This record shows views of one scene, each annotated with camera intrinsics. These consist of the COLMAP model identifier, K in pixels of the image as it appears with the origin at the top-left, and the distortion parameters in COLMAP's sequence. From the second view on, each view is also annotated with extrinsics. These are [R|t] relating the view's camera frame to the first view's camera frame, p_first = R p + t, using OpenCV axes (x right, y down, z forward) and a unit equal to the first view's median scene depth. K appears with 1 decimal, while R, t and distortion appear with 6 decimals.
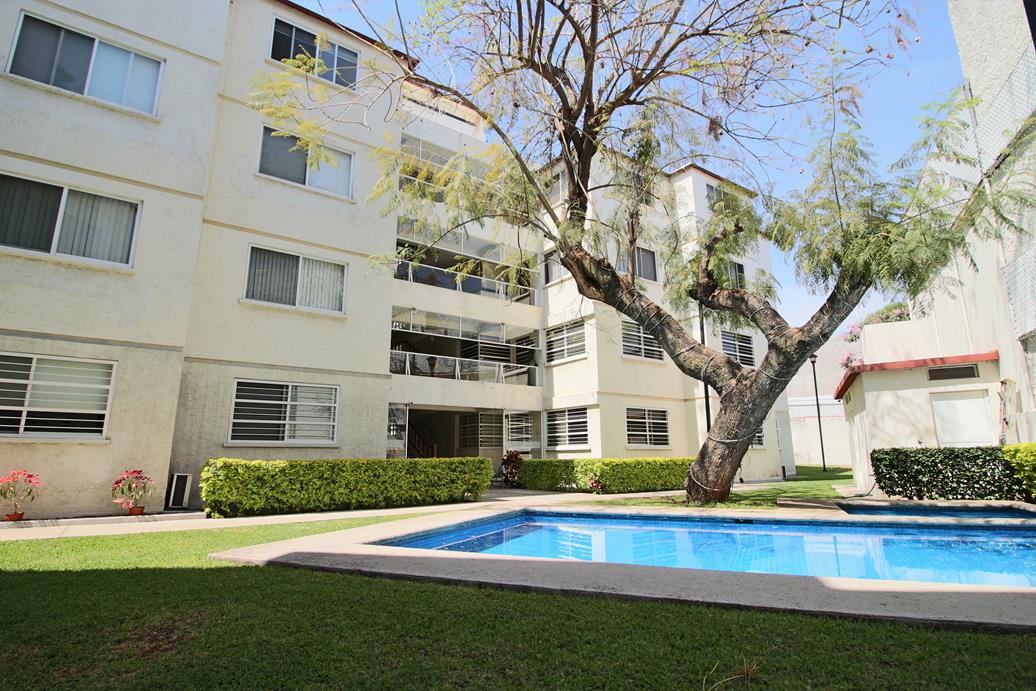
lens RADIAL K [[537.2, 0, 519.4], [0, 537.2, 343.0], [0, 0, 1]] dist [-0.009136, -0.002276]
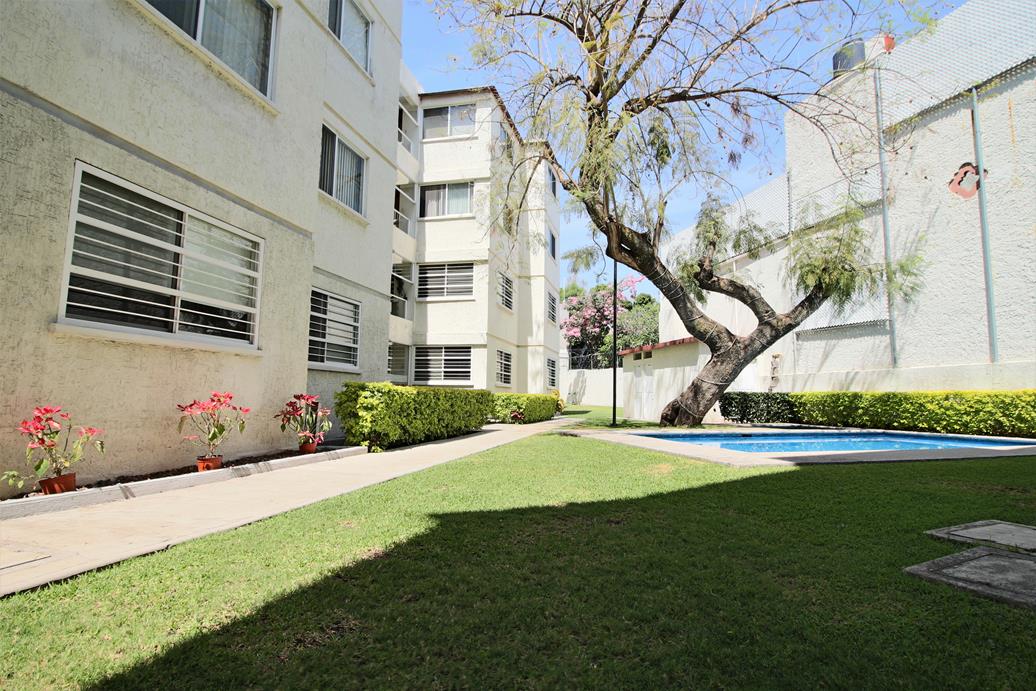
lens RADIAL K [[537.2, 0, 520.3], [0, 537.2, 345.0], [0, 0, 1]] dist [-0.009136, -0.002276]
pose [[0.756911, 0.082031, 0.648349, -0.903001], [-0.155918, 0.986109, 0.057260, 0.074932], [-0.634646, -0.144430, 0.759187, 0.235670]]
